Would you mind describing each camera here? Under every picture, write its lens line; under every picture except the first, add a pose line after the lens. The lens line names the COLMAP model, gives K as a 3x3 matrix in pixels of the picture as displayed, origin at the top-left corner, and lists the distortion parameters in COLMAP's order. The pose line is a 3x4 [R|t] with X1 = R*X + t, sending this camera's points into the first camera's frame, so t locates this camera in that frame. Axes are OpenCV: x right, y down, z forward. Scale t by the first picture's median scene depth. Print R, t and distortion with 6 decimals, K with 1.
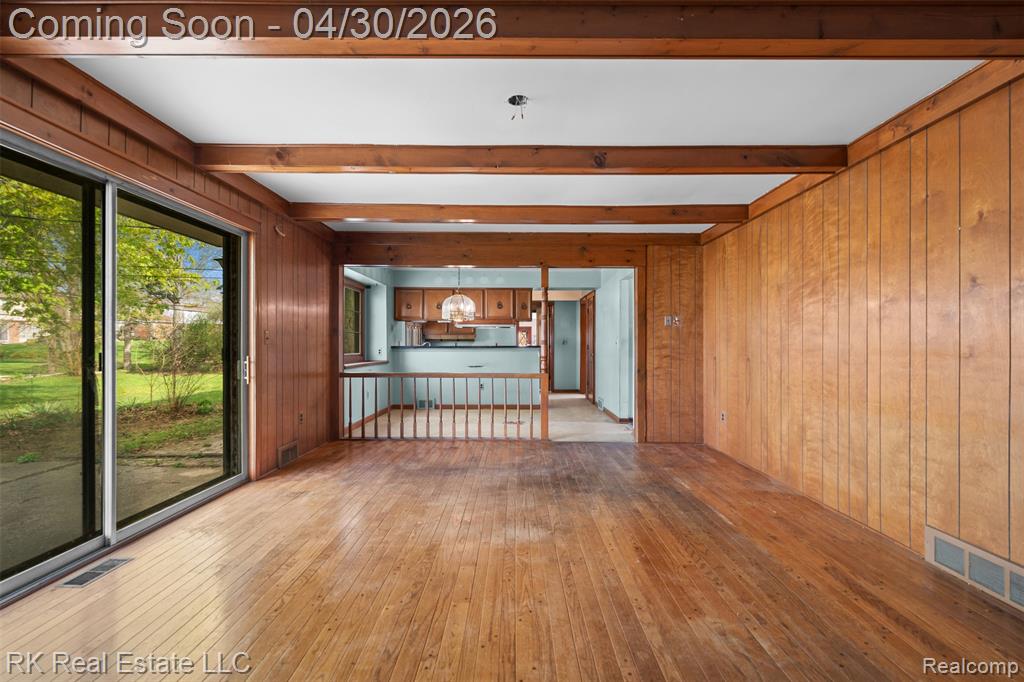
lens RADIAL K [[459.2, 0, 514.1], [0, 459.2, 341.4], [0, 0, 1]] dist [-0.004877, 0.000168]
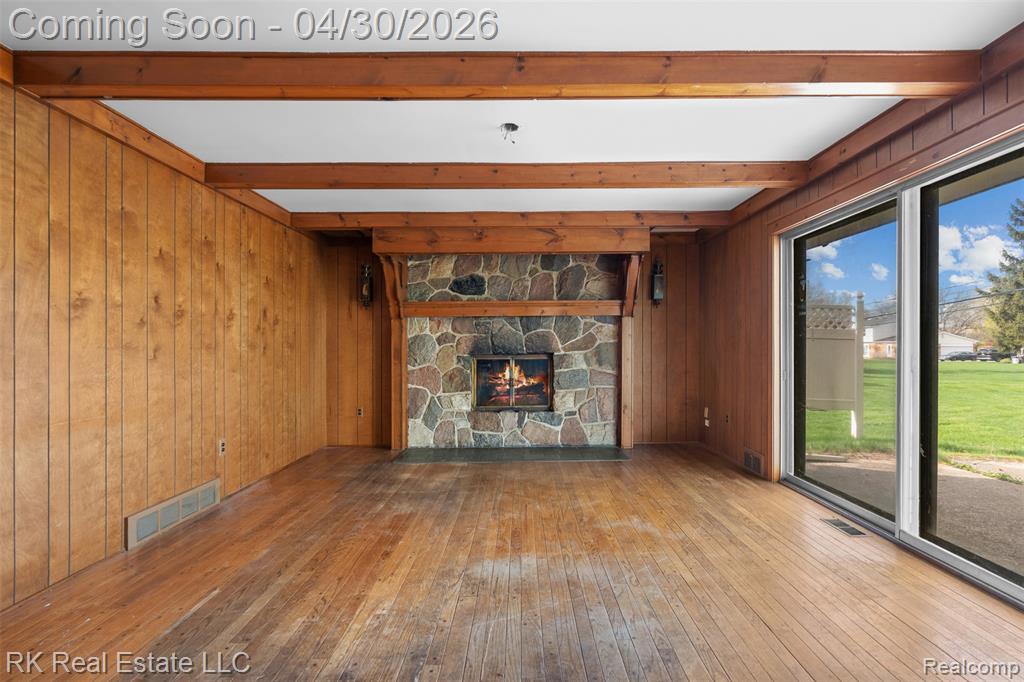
lens RADIAL K [[459.2, 0, 505.8], [0, 459.2, 347.8], [0, 0, 1]] dist [-0.004877, 0.000168]
pose [[-0.999542, 0.002649, 0.030149, -0.018867], [0.002534, 0.999989, -0.003872, 0.010424], [-0.030159, -0.003794, -0.999538, 1.981935]]
